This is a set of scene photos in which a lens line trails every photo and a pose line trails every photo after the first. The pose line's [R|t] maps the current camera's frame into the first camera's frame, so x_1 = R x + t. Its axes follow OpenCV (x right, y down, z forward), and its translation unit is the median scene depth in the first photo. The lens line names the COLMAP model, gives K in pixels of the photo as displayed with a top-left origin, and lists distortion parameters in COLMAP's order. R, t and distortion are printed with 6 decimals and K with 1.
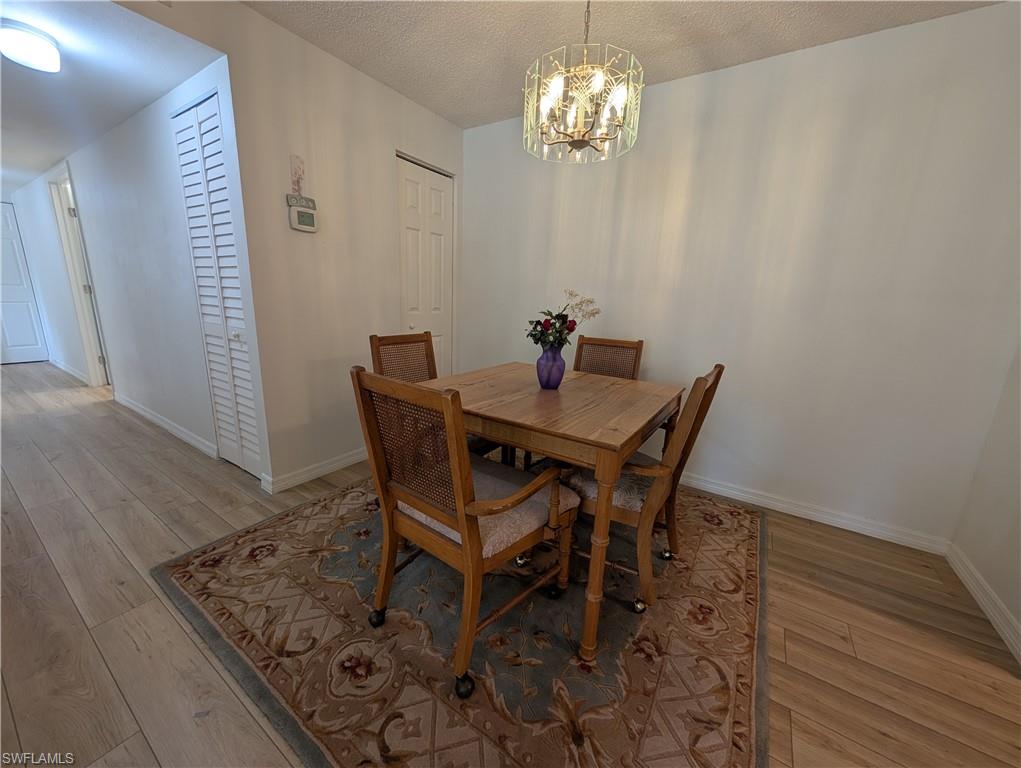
lens RADIAL K [[390.1, 0, 510.5], [0, 390.1, 384.0], [0, 0, 1]] dist [-0.000498, -0.000141]
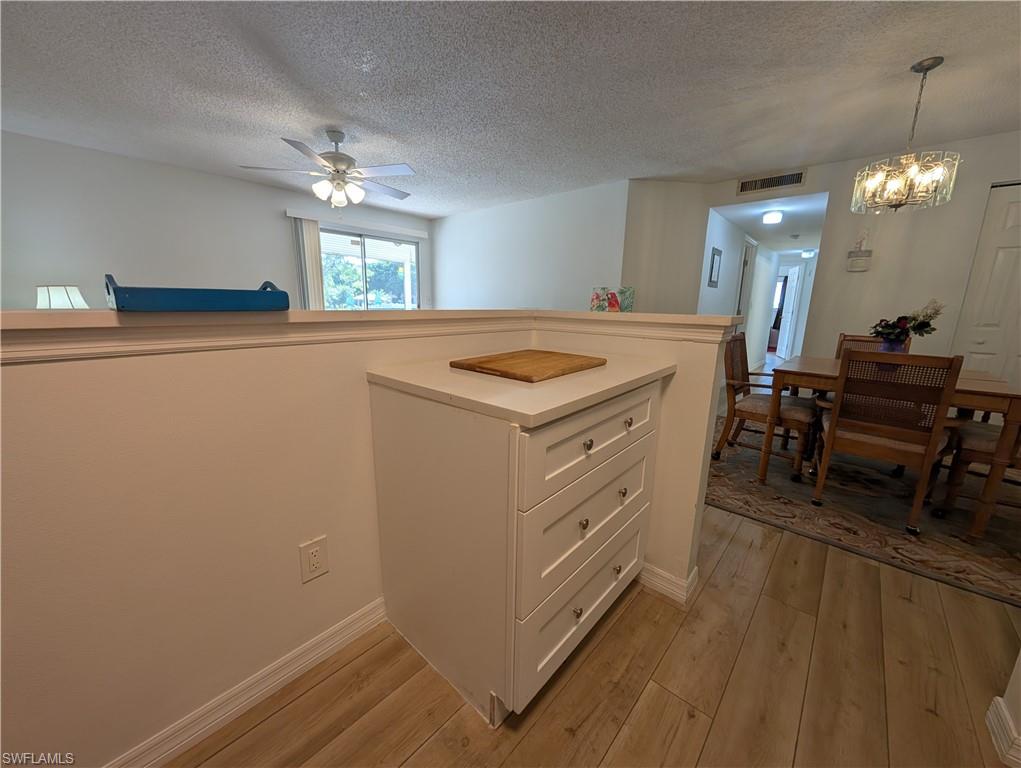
lens RADIAL K [[390.1, 0, 510.5], [0, 390.1, 384.0], [0, 0, 1]] dist [-0.000498, -0.000141]
pose [[-0.140531, 0.157107, -0.977532, 2.004642], [-0.240123, 0.952444, 0.187595, 0.134734], [0.960516, 0.261091, -0.096123, -0.135952]]
